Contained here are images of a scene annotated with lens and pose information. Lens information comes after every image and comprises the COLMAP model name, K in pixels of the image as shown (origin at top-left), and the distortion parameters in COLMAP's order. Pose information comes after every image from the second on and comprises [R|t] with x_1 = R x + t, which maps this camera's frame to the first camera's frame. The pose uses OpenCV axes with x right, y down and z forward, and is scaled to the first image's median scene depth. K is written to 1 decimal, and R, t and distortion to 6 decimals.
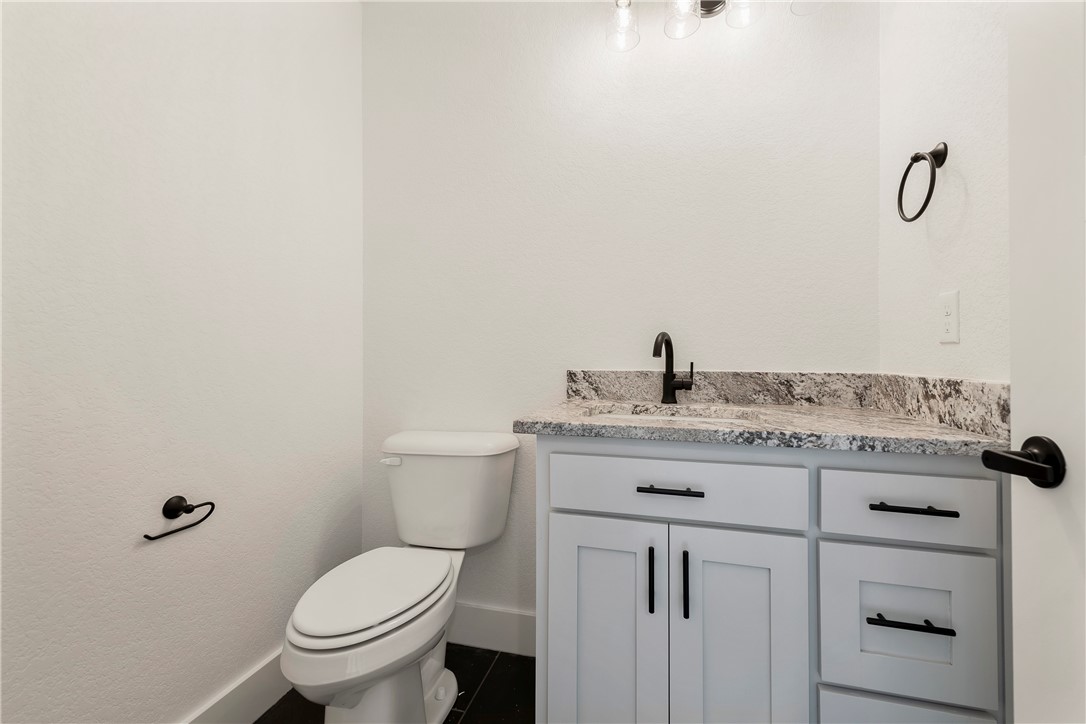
lens RADIAL K [[443.4, 0, 552.0], [0, 443.4, 354.7], [0, 0, 1]] dist [-0.000217, -0.000386]
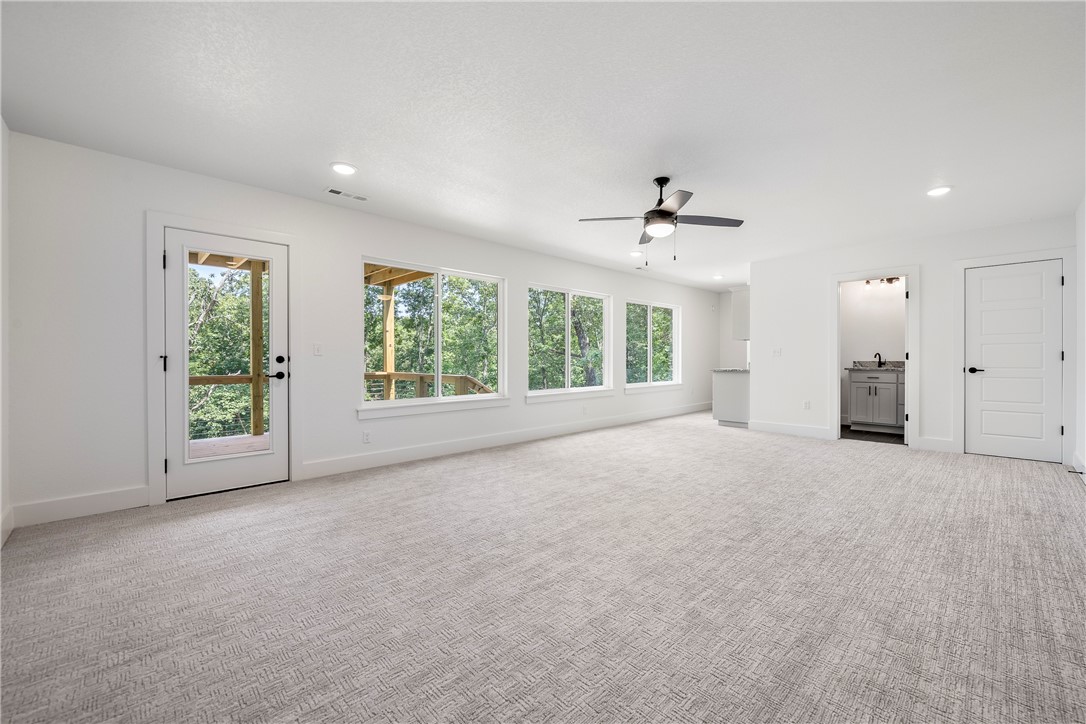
lens RADIAL K [[443.4, 0, 552.0], [0, 443.4, 354.7], [0, 0, 1]] dist [-0.000217, -0.000386]
pose [[0.853276, -0.011525, -0.521331, -0.339947], [0.001811, 0.999815, -0.019139, 0.074609], [0.521456, 0.015387, 0.853140, -6.579085]]
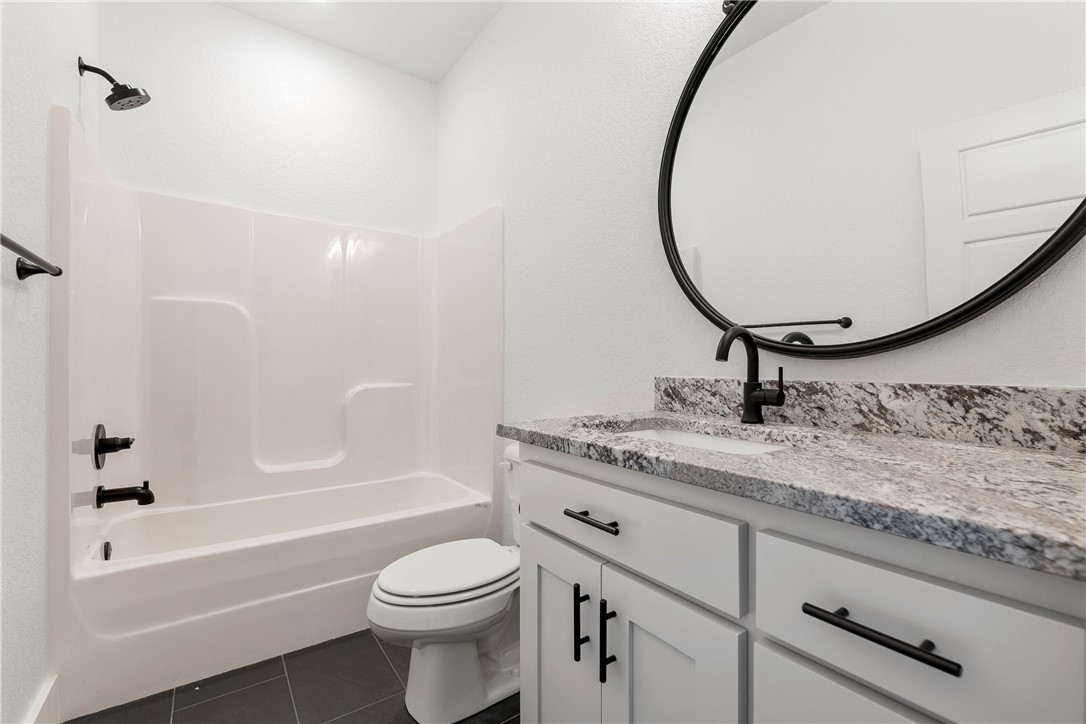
lens RADIAL K [[475.3, 0, 543.0], [0, 475.3, 362.0], [0, 0, 1]] dist [0.000979, -0.000271]
pose [[0.755825, -0.015388, -0.654593, 0.709073], [0.009072, 0.999874, -0.013030, 0.019587], [0.654711, 0.003910, 0.755869, 0.242337]]
